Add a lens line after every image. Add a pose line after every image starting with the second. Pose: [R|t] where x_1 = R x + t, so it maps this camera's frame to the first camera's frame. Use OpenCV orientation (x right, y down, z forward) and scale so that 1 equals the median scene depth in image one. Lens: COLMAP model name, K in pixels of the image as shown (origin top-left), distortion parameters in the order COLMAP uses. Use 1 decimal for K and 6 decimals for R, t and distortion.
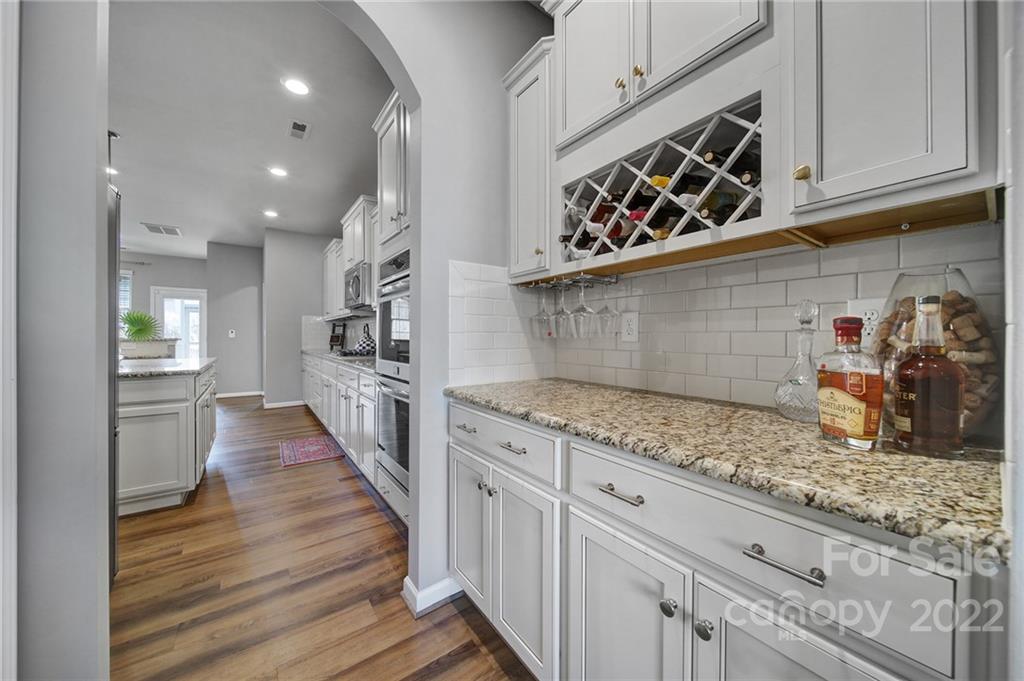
lens RADIAL K [[355.1, 0, 515.0], [0, 355.1, 335.1], [0, 0, 1]] dist [-0.000453, -0.000015]
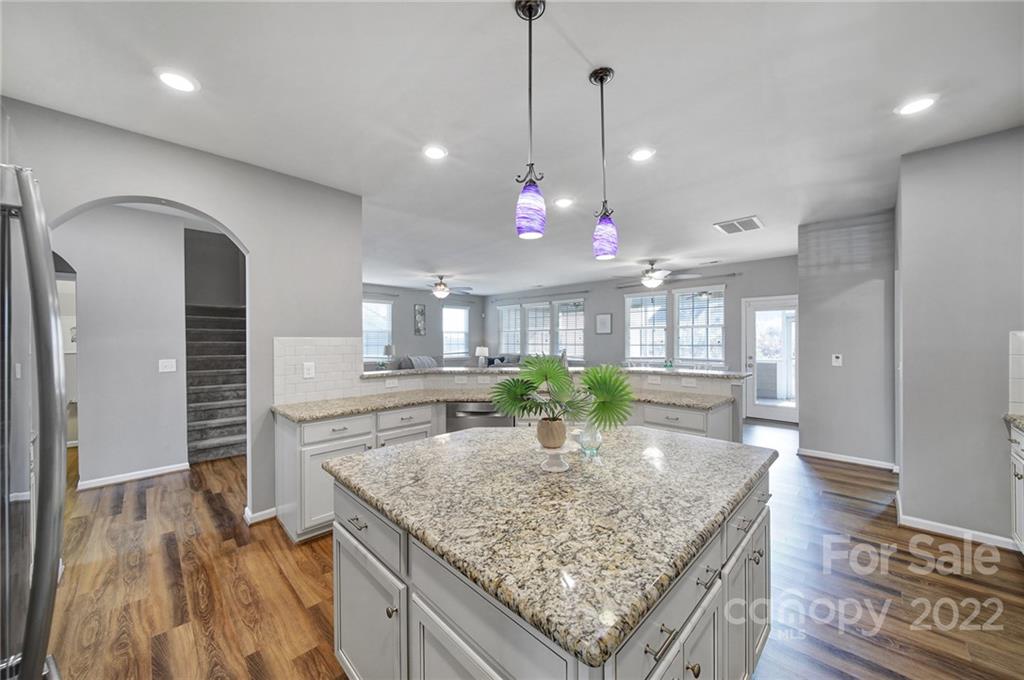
lens RADIAL K [[373.2, 0, 505.6], [0, 373.2, 344.4], [0, 0, 1]] dist [0.017763, -0.000142]
pose [[0.146857, 0.010582, -0.989101, -0.238979], [0.005962, 0.999915, 0.011583, -0.048965], [0.989140, -0.007598, 0.146782, 0.349682]]
